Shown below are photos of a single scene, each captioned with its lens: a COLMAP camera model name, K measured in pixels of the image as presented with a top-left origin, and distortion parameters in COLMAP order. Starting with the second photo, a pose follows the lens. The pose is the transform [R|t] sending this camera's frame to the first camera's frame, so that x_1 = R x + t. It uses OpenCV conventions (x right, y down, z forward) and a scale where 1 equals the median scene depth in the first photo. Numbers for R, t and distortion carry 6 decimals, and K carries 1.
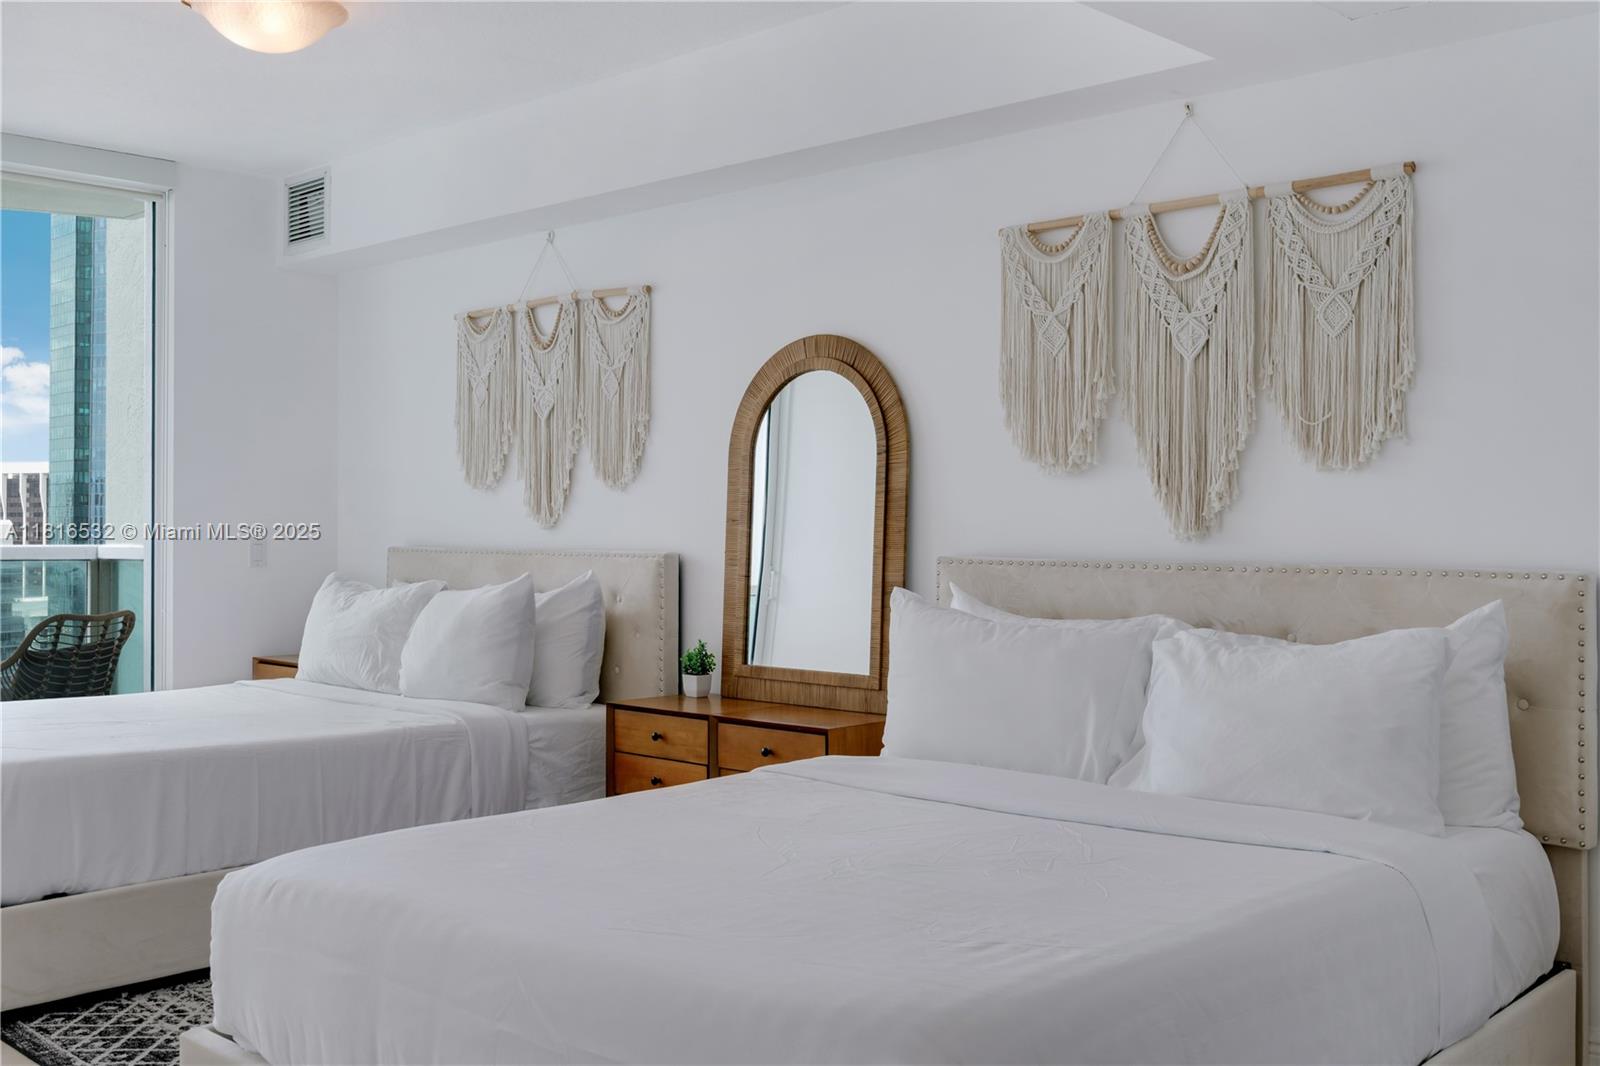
lens RADIAL K [[1589.3, 0, 791.1], [0, 1589.3, 489.1], [0, 0, 1]] dist [0.011146, 0.000000]
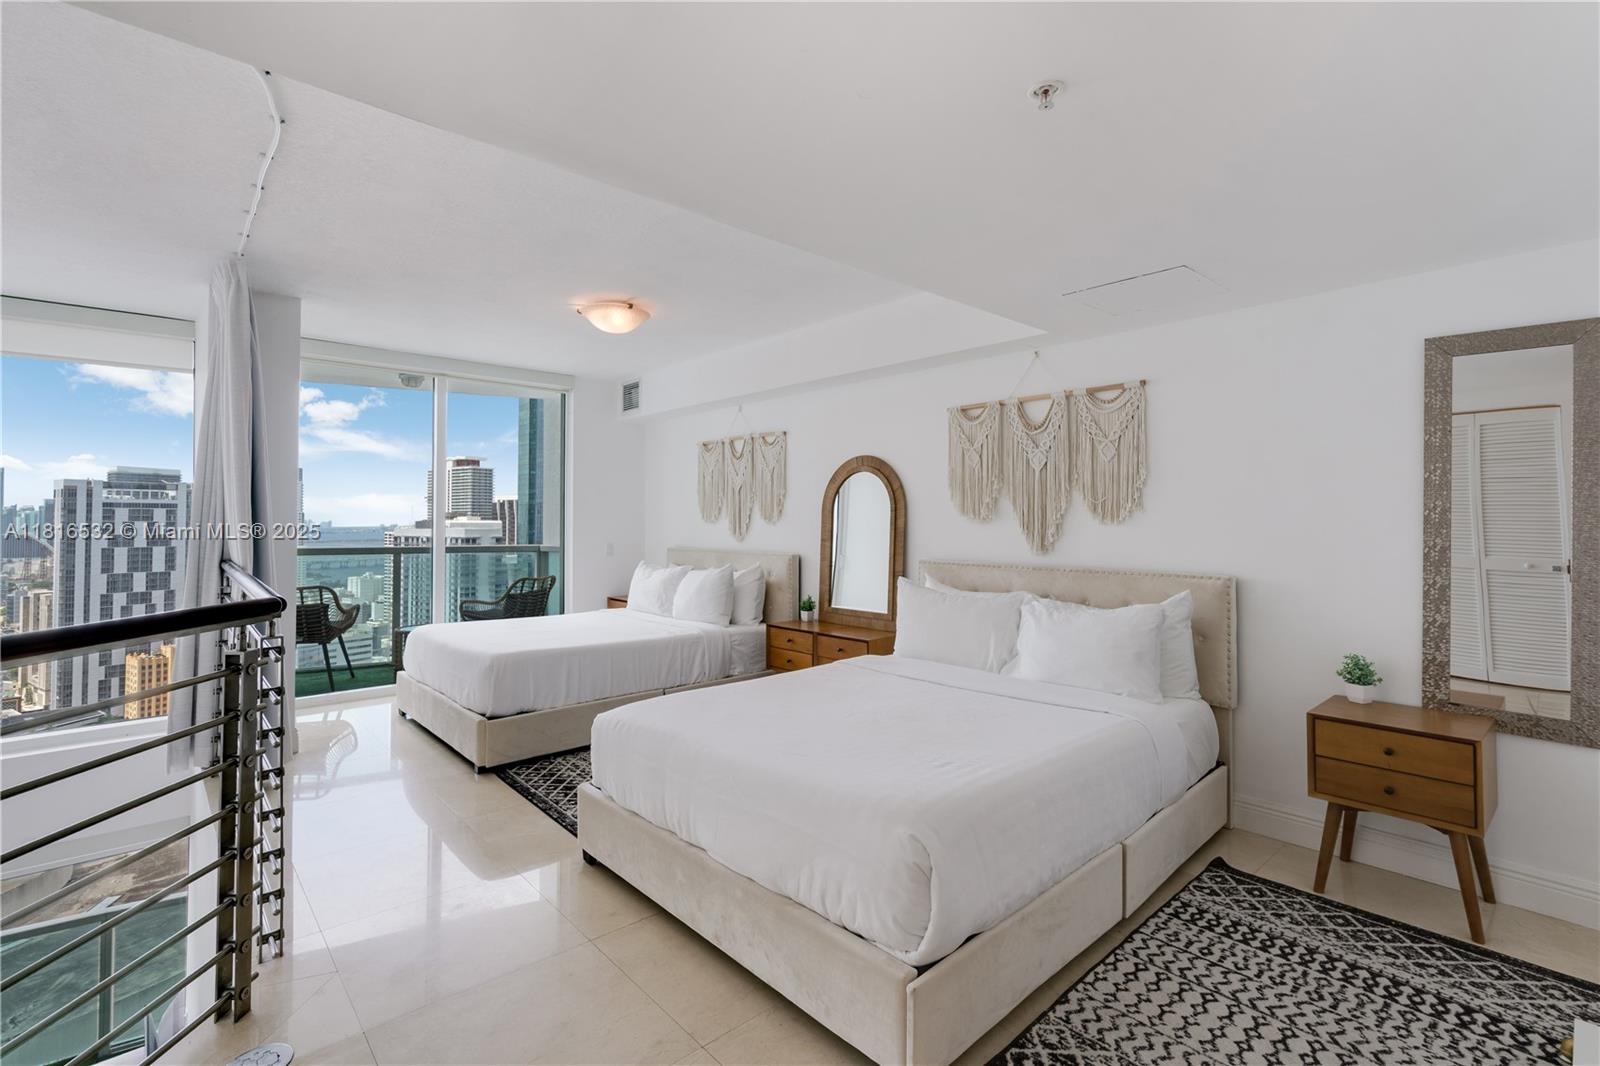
lens RADIAL K [[728.6, 0, 800.1], [0, 728.6, 496.8], [0, 0, 1]] dist [-0.001486, -0.000027]
pose [[0.997819, -0.003629, -0.065906, -0.003713], [0.002907, 0.999935, -0.011049, -0.036040], [0.065942, 0.010833, 0.997765, 0.002069]]
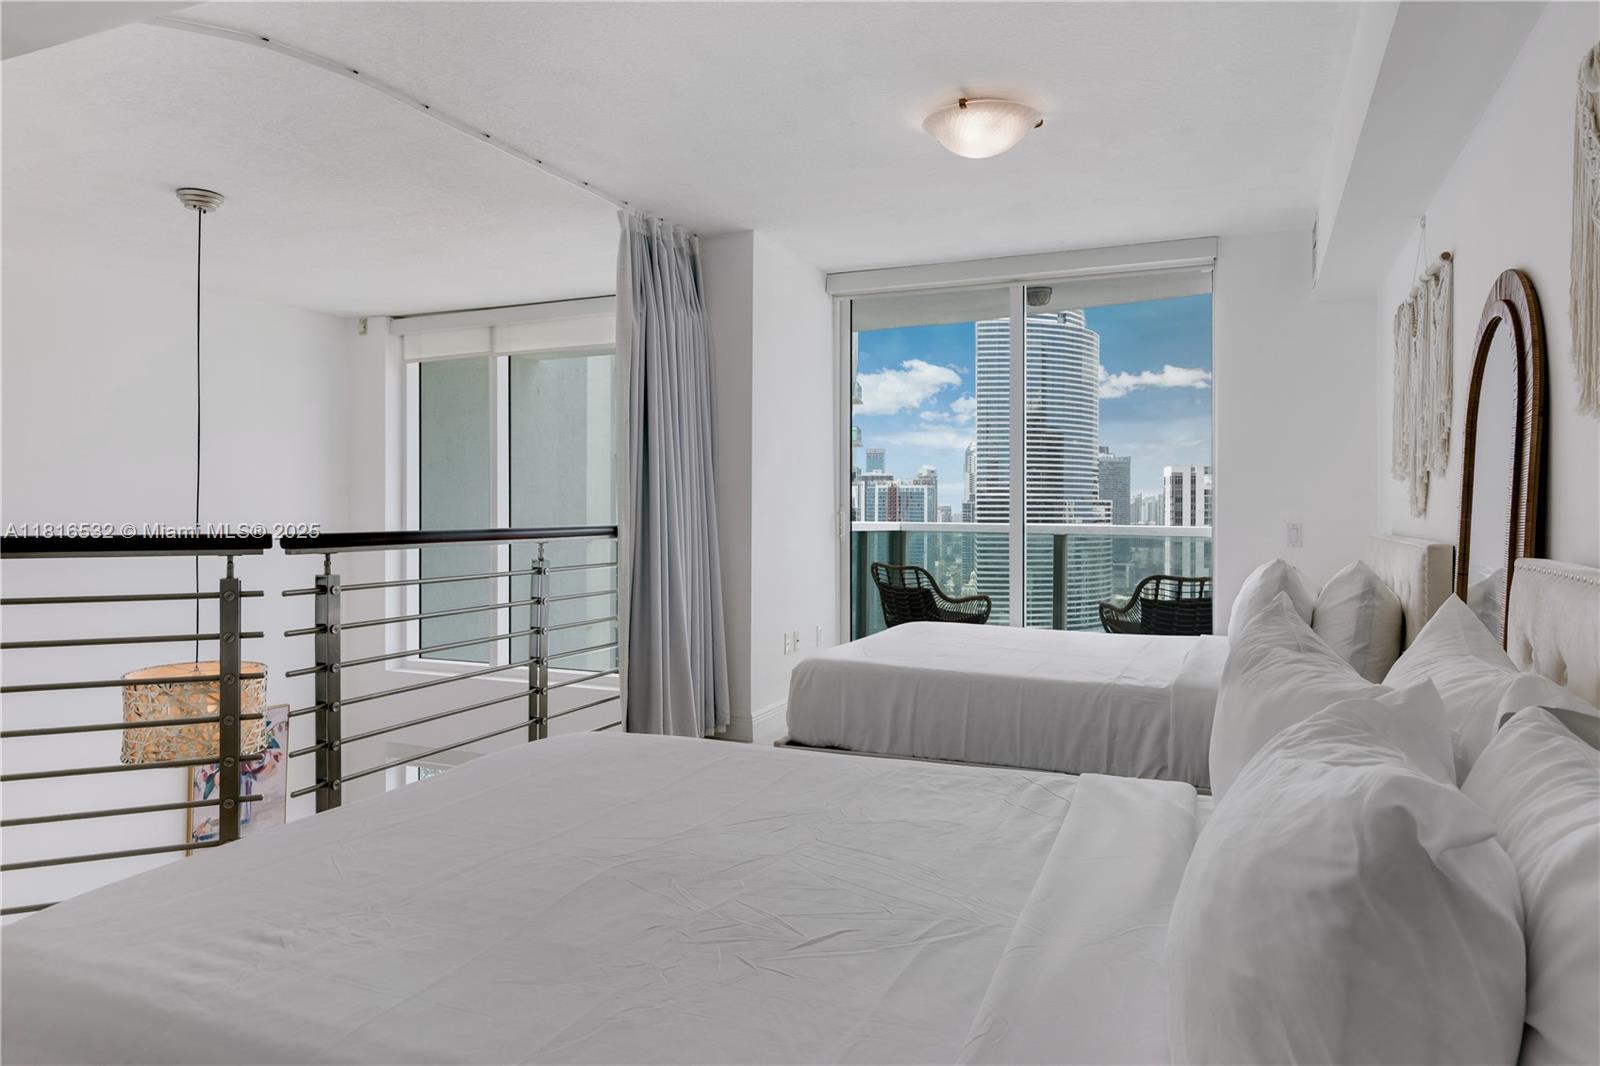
lens RADIAL K [[1031.4, 0, 826.7], [0, 1031.4, 511.0], [0, 0, 1]] dist [0.005178, 0.001495]
pose [[0.344452, 0.000937, -0.938804, 0.486038], [0.017273, 0.999824, 0.007335, 0.014865], [0.938645, -0.018743, 0.344375, 0.642889]]
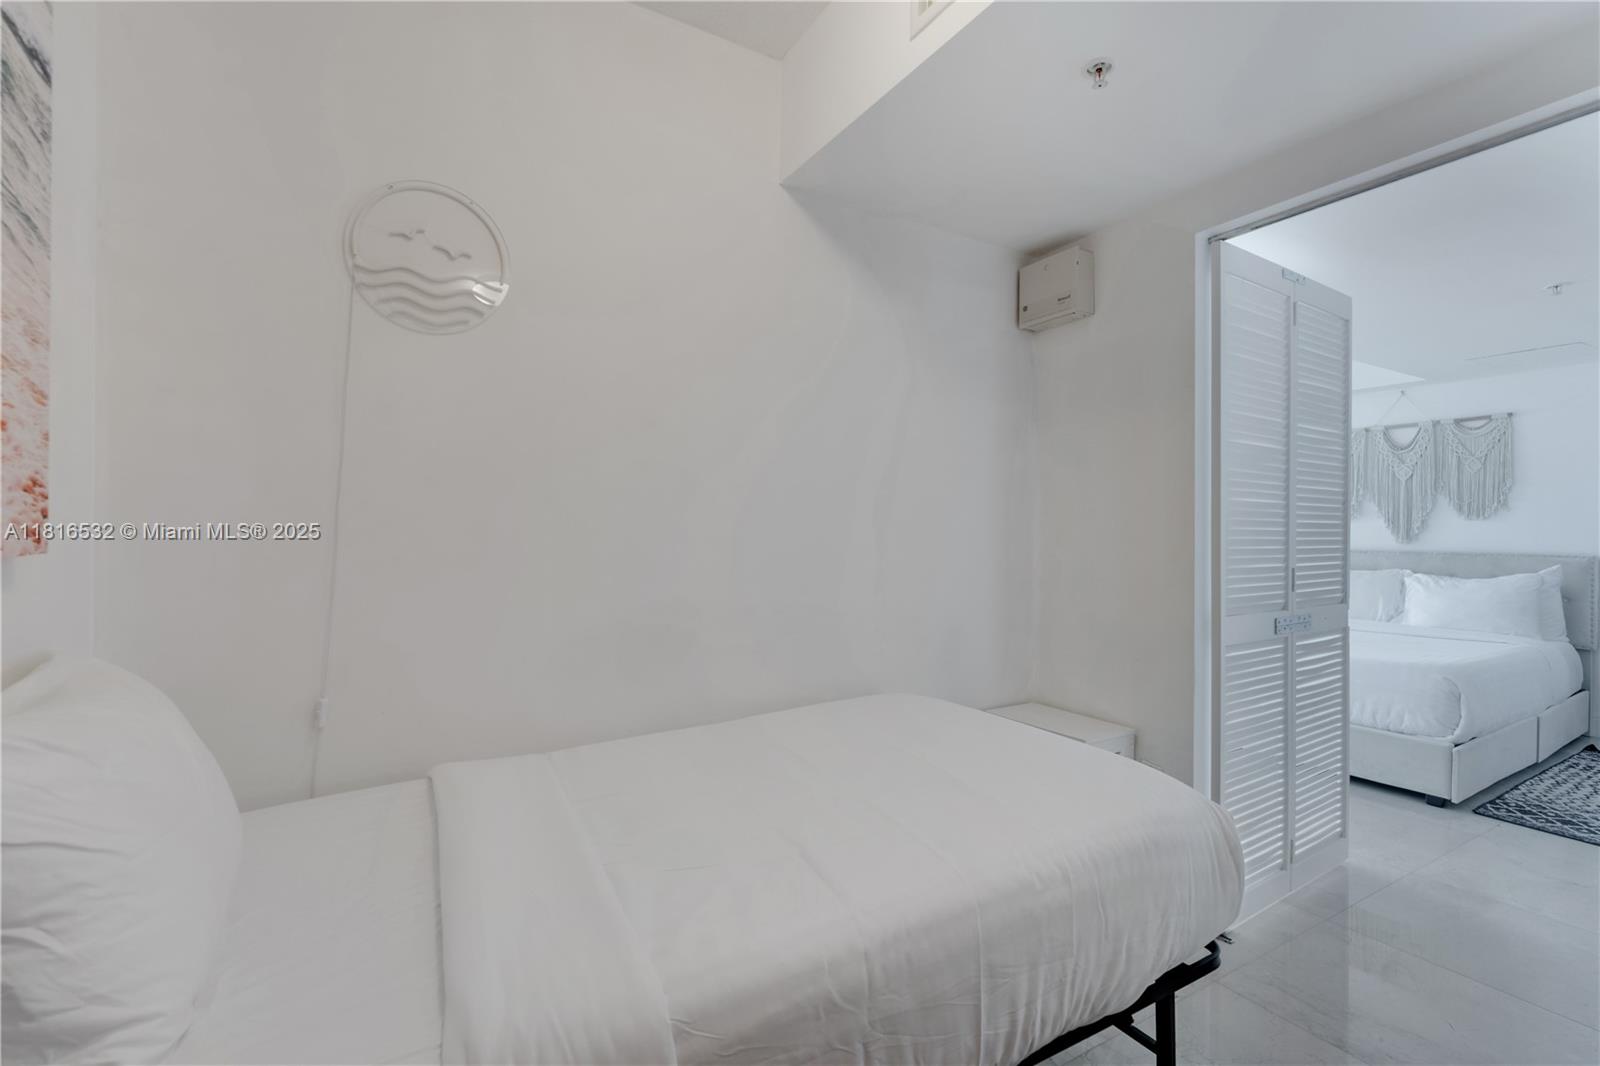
lens RADIAL K [[725.0, 0, 782.9], [0, 725.0, 528.9], [0, 0, 1]] dist [-0.002611, 0.001908]
pose [[0.965958, 0.001740, -0.258691, -0.484711], [0.002538, 0.999865, 0.016204, -0.018328], [0.258685, -0.016309, 0.965824, -0.541987]]
